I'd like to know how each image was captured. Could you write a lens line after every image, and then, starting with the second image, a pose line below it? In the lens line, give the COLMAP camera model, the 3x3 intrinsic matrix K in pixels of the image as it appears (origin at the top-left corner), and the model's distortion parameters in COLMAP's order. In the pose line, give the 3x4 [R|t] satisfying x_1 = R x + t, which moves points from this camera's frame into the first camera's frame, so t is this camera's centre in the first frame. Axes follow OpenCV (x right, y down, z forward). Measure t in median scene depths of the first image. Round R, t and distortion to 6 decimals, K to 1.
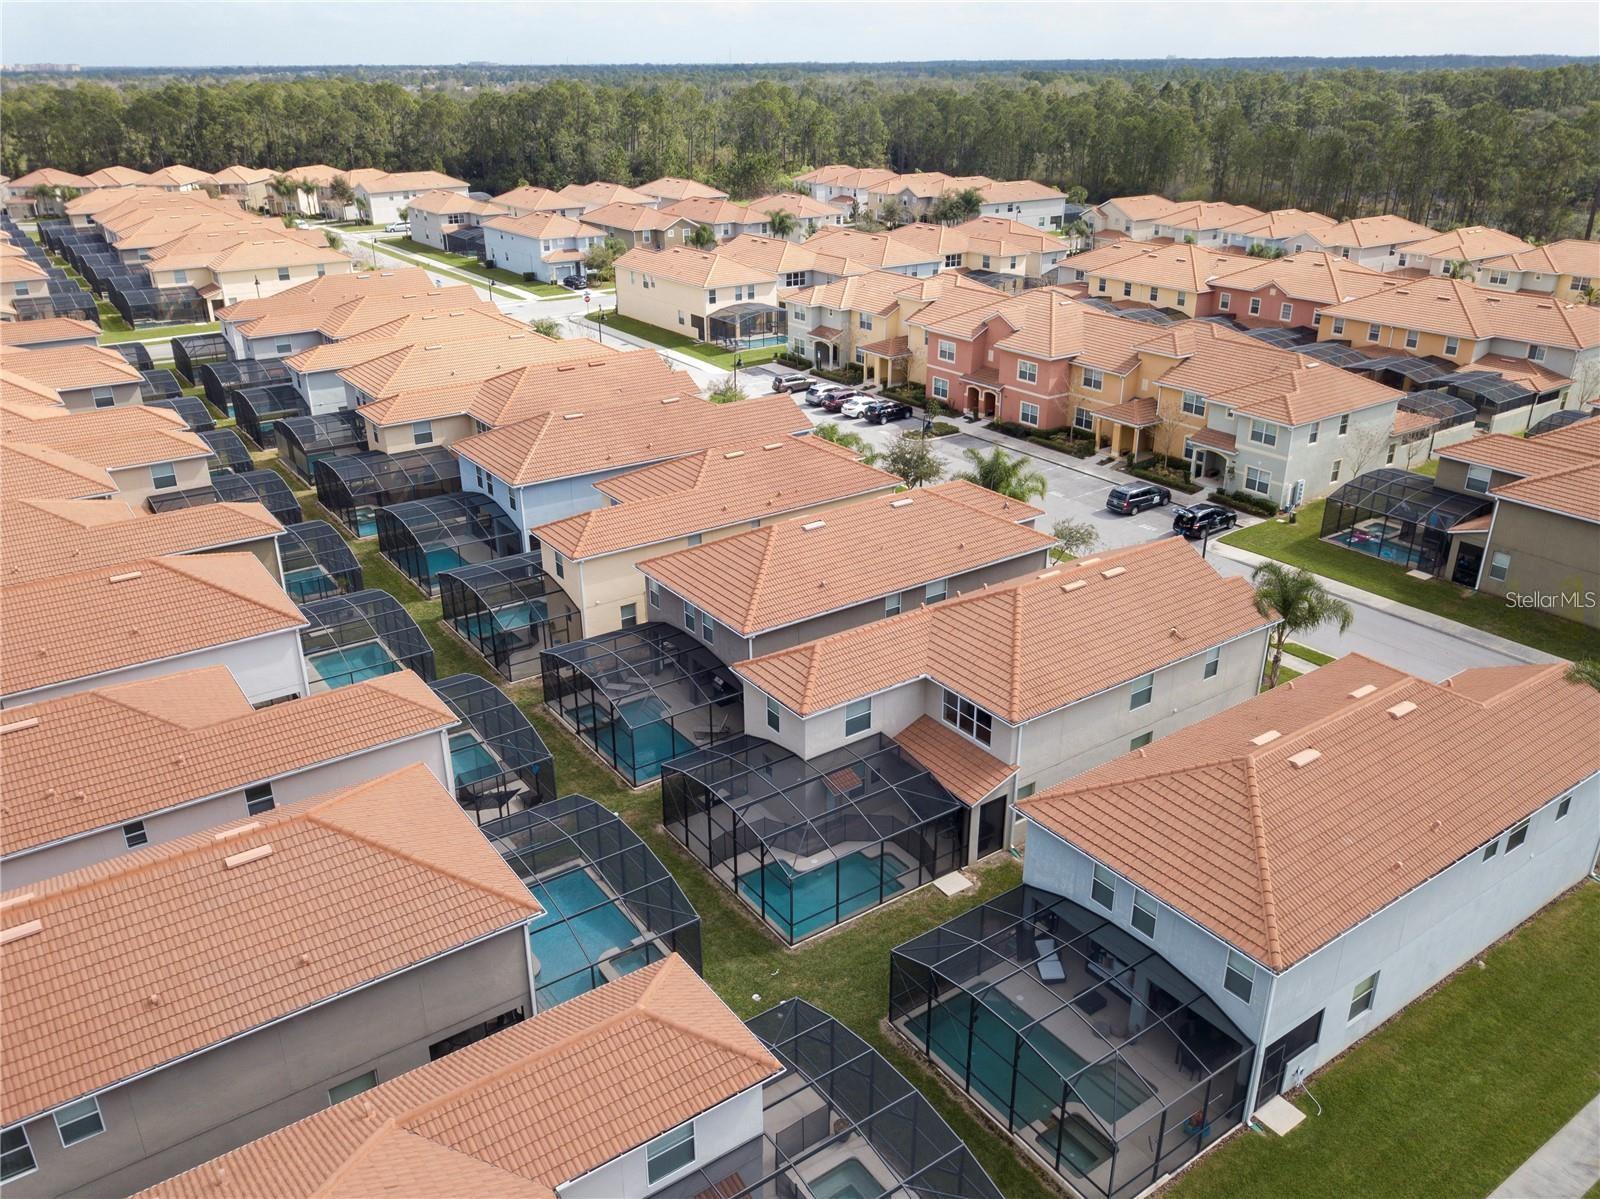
lens RADIAL K [[1230.0, 0, 808.5], [0, 1230.0, 591.4], [0, 0, 1]] dist [0.009235, 0.002292]
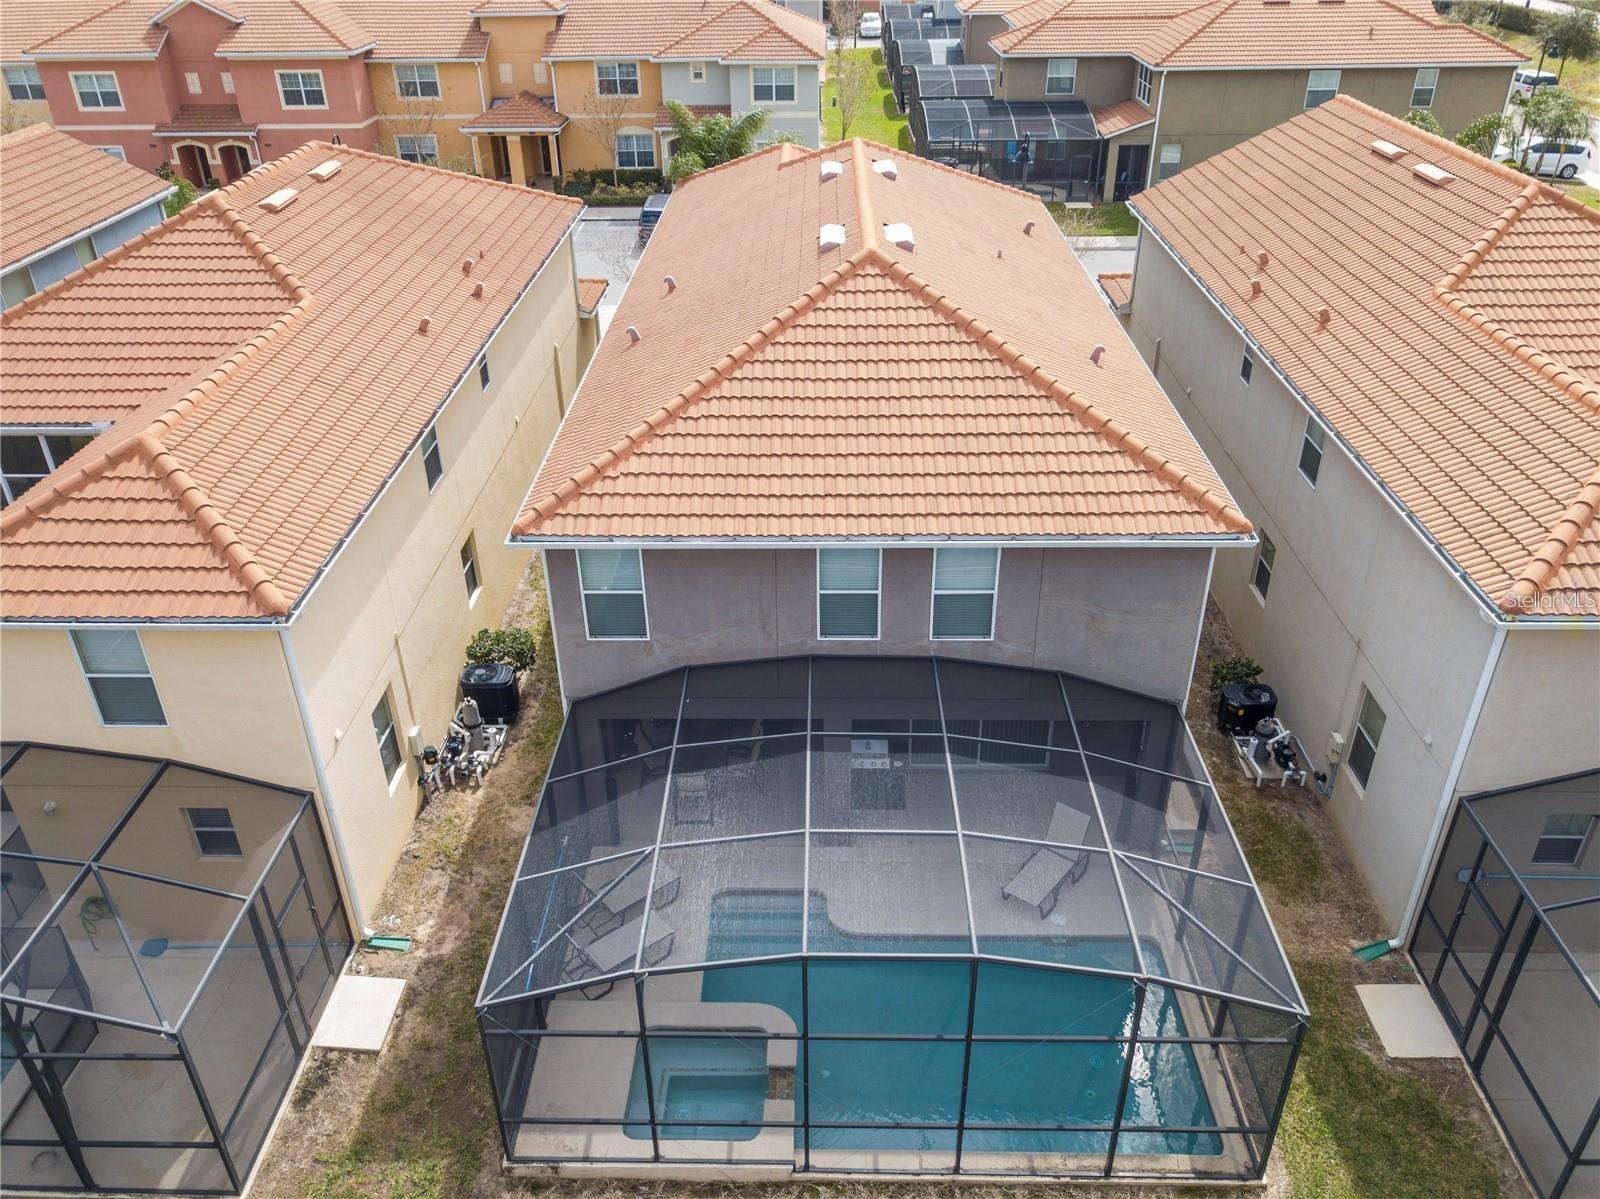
lens RADIAL K [[1230.0, 0, 800.2], [0, 1230.0, 606.3], [0, 0, 1]] dist [0.009235, 0.002292]
pose [[0.604501, -0.416728, 0.678908, -0.210209], [0.328047, 0.906860, 0.264556, -0.041786], [-0.725923, 0.062789, 0.684904, 0.538680]]
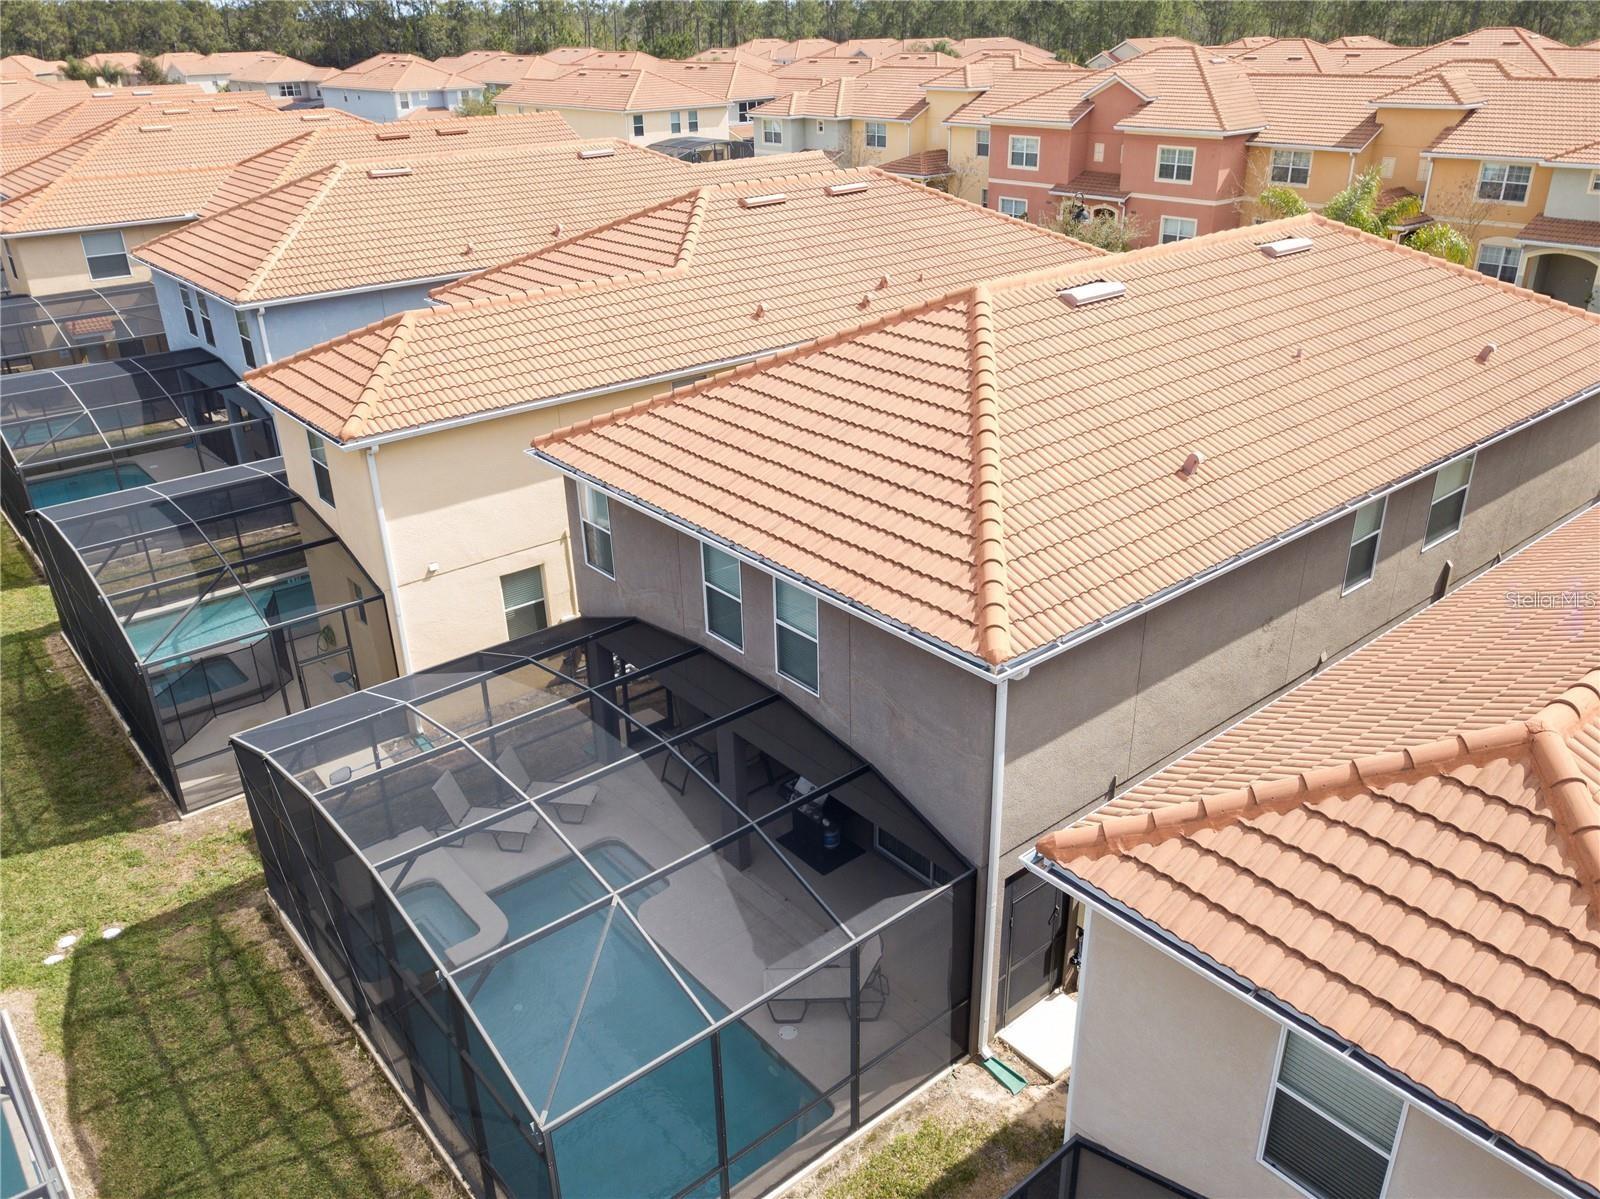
lens RADIAL K [[1230.0, 0, 796.2], [0, 1230.0, 606.8], [0, 0, 1]] dist [0.009235, 0.002292]
pose [[0.997370, -0.048100, 0.054210, -0.064053], [0.045838, 0.998056, 0.042231, 0.007363], [-0.056136, -0.039636, 0.997636, 0.470822]]
